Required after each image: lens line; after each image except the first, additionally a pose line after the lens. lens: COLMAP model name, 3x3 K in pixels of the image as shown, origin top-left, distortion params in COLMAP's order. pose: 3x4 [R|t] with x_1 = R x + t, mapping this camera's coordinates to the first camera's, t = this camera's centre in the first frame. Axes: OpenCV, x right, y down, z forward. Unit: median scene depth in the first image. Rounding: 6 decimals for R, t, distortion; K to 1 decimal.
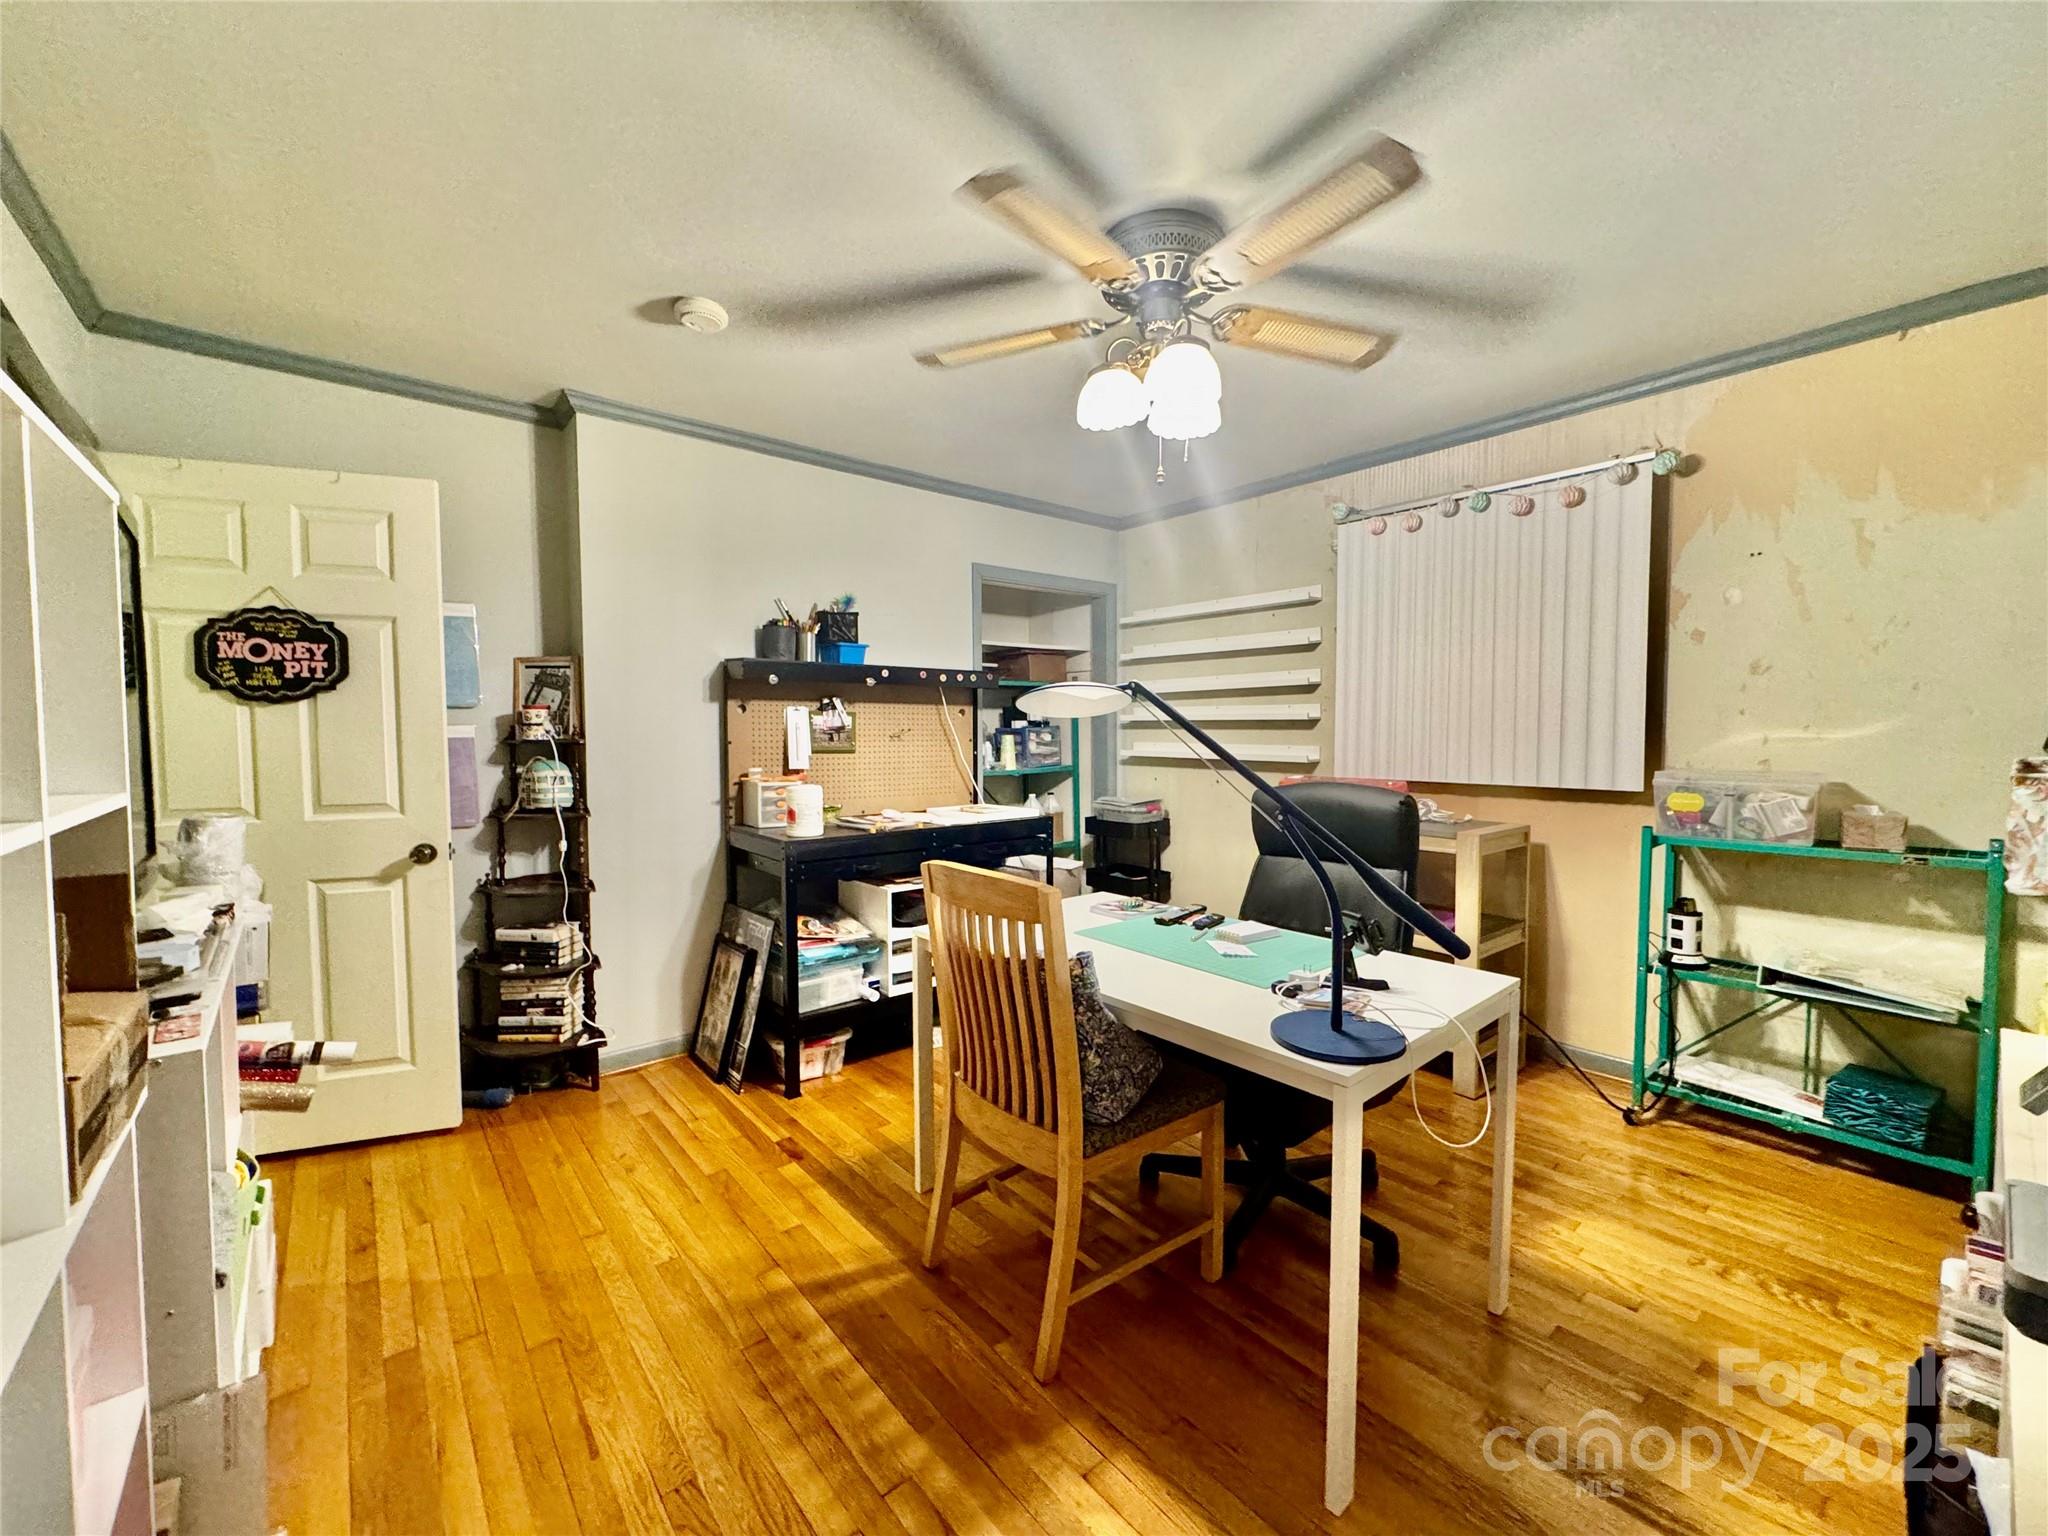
lens RADIAL K [[816.9, 0, 1024.0], [0, 816.9, 768.0], [0, 0, 1]] dist [-0.001016, -0.000221]
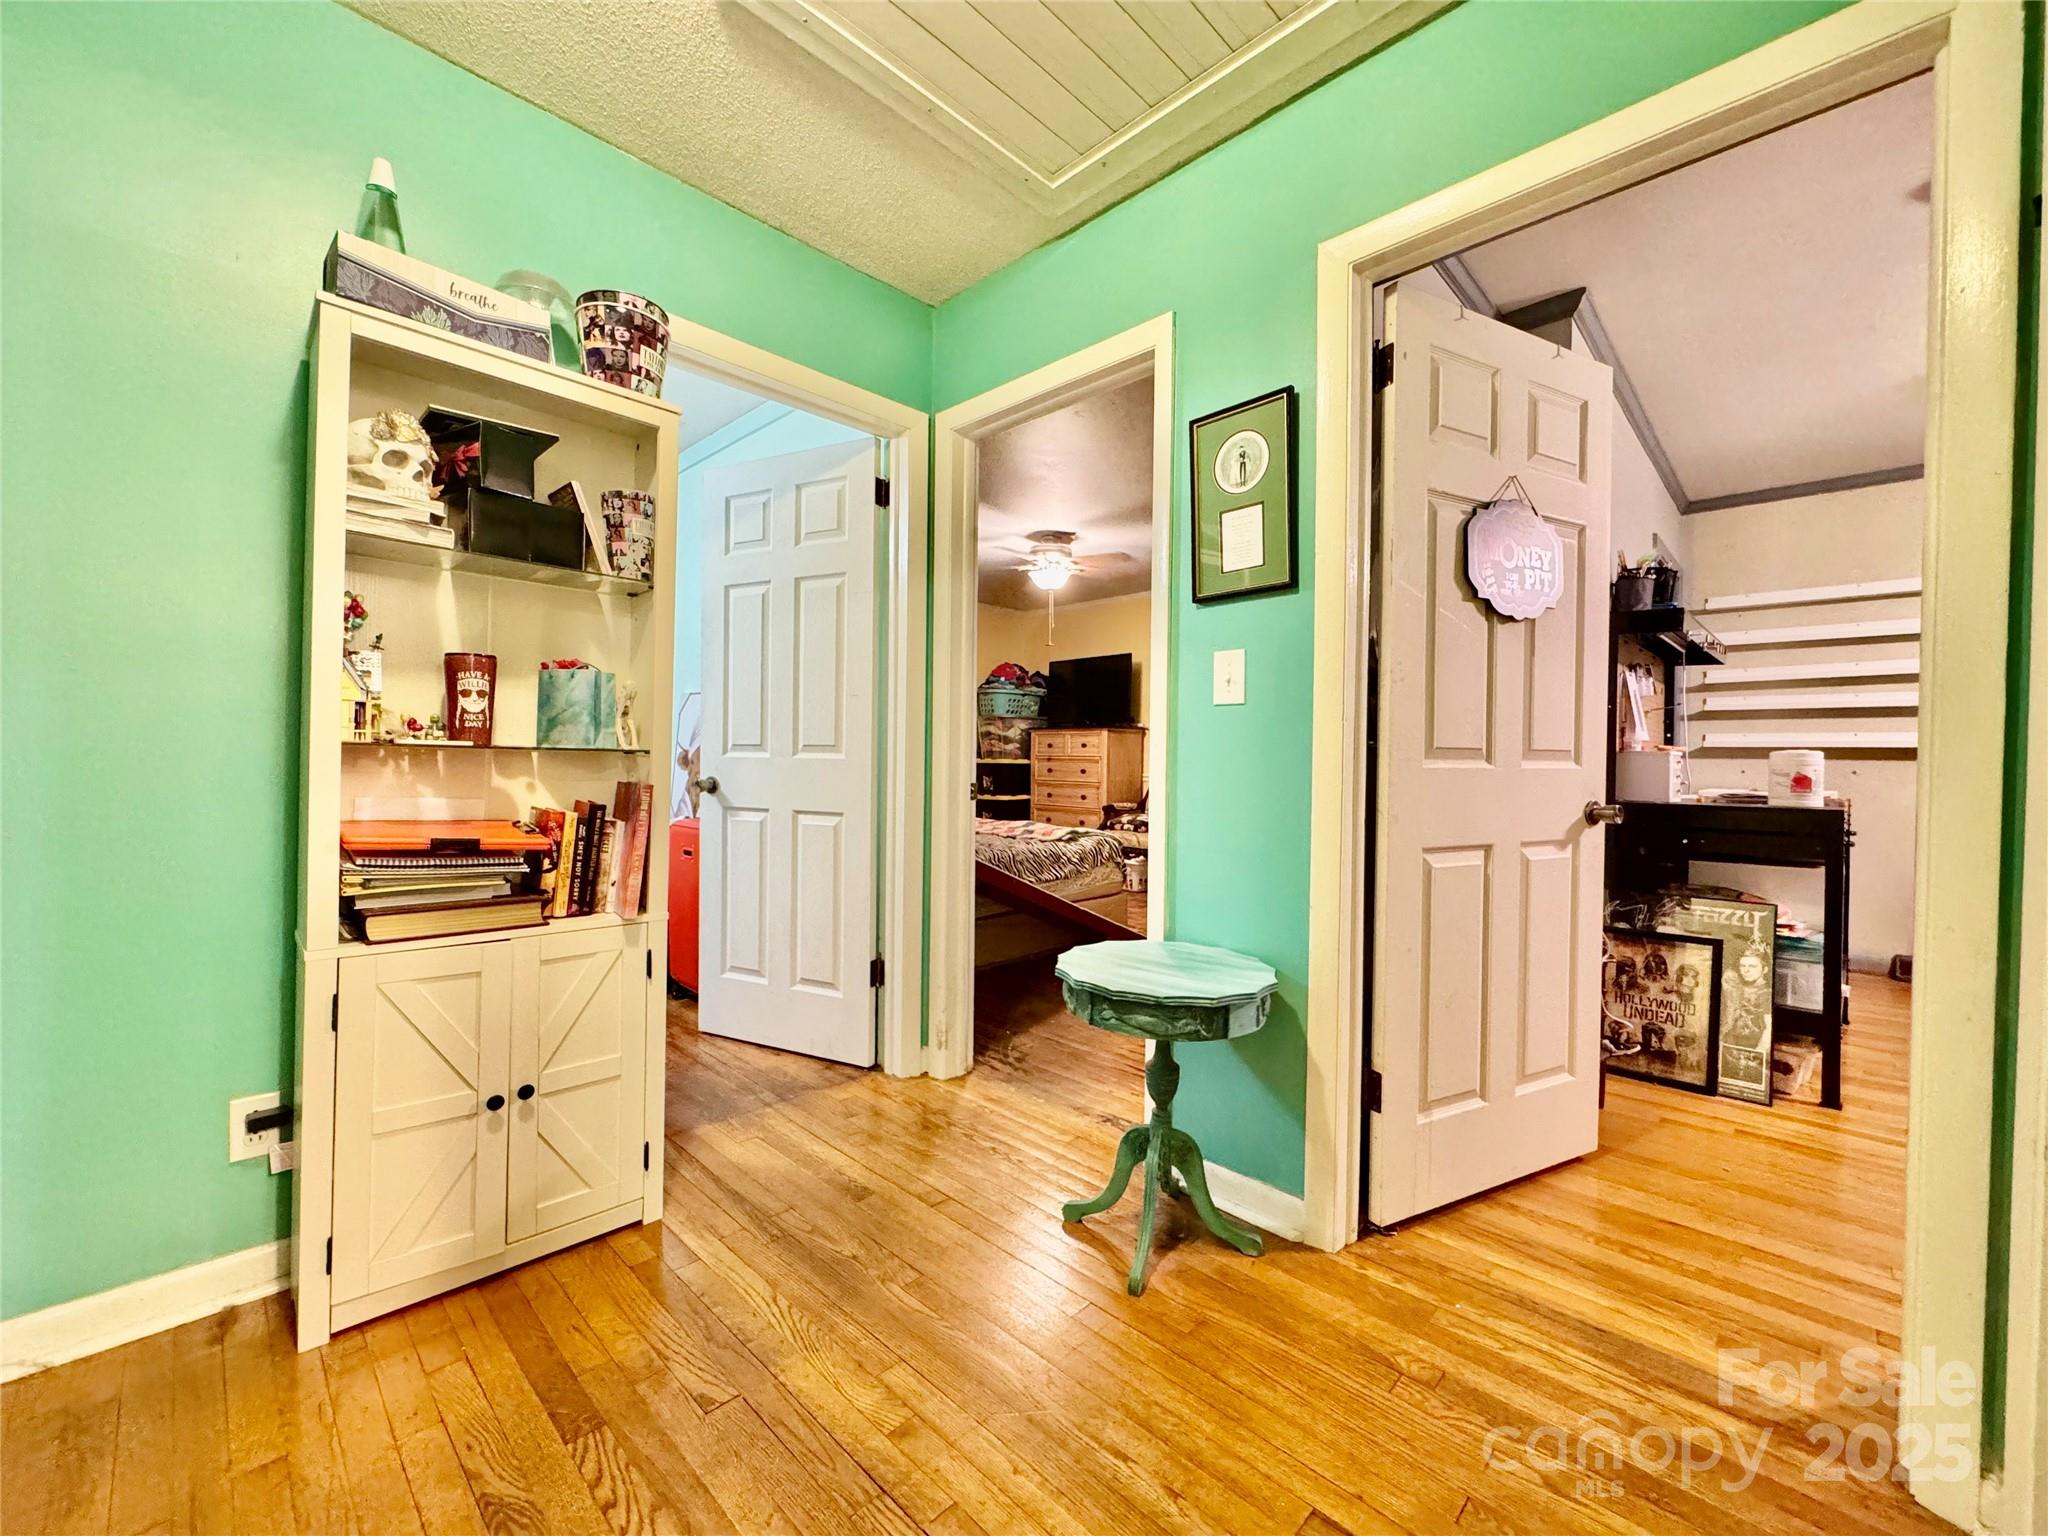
lens RADIAL K [[816.9, 0, 1024.0], [0, 816.9, 768.0], [0, 0, 1]] dist [-0.001016, -0.000221]
pose [[0.995212, 0.012999, 0.096874, -1.448631], [-0.009469, 0.999277, -0.036817, 0.098072], [-0.097282, 0.035723, 0.994616, 0.250286]]
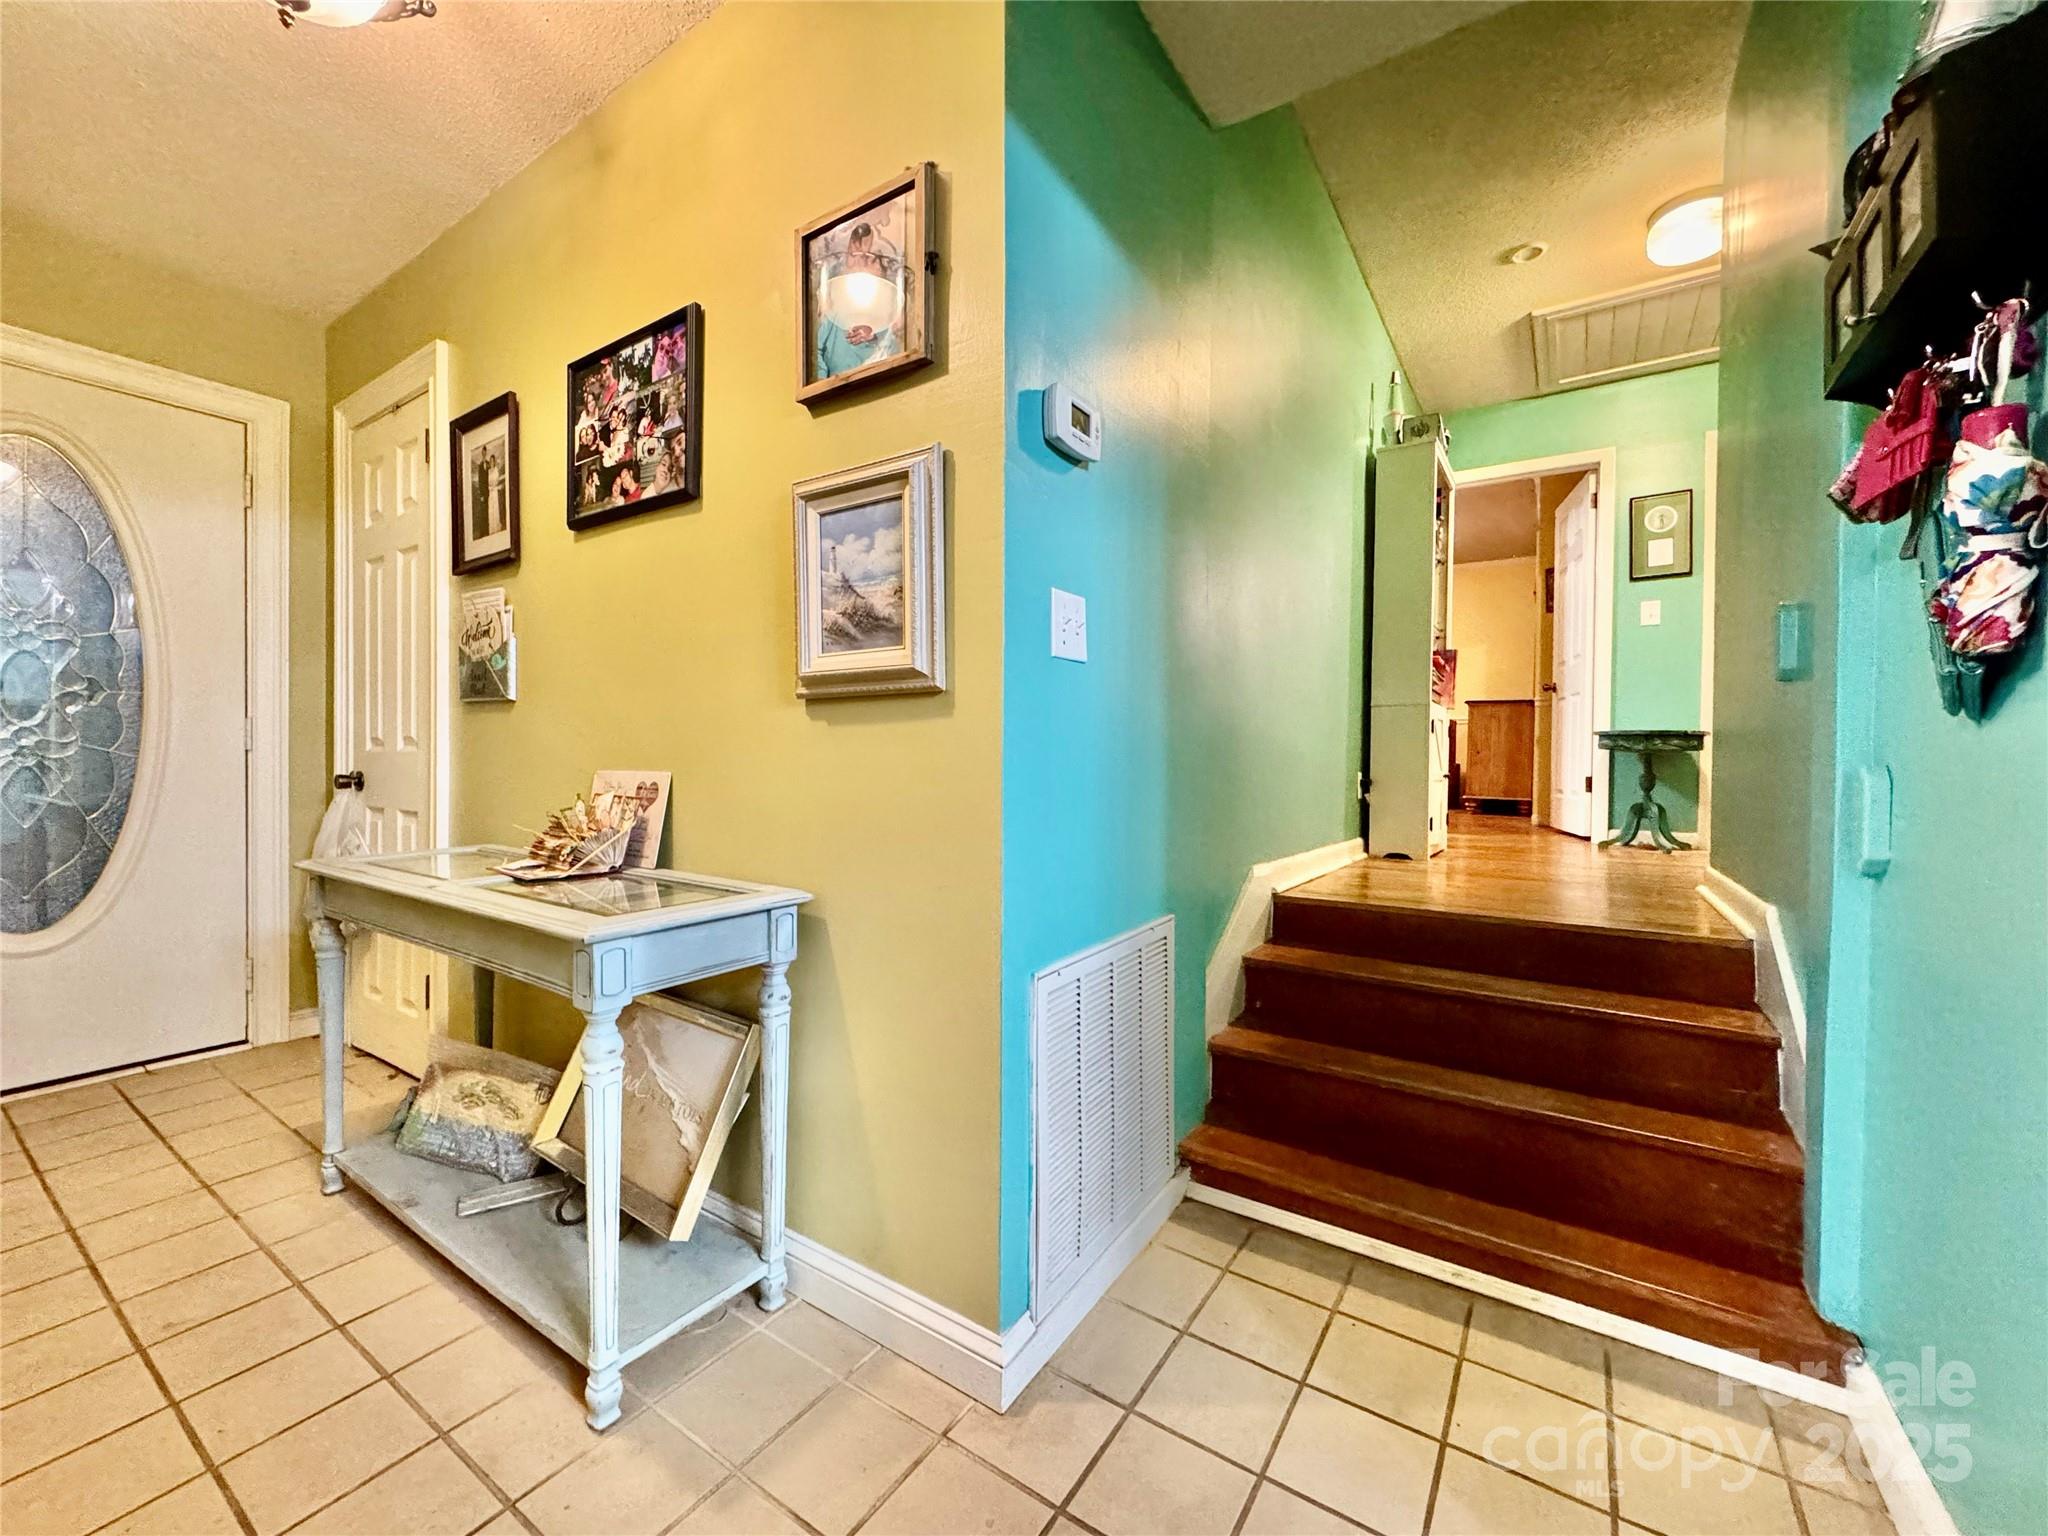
lens RADIAL K [[816.9, 0, 1024.0], [0, 816.9, 768.0], [0, 0, 1]] dist [-0.001016, -0.000221]
pose [[0.960395, 0.006001, 0.278576, -2.940397], [0.003381, 0.999443, -0.033188, 0.362175], [-0.278620, 0.032816, 0.959841, -0.284149]]
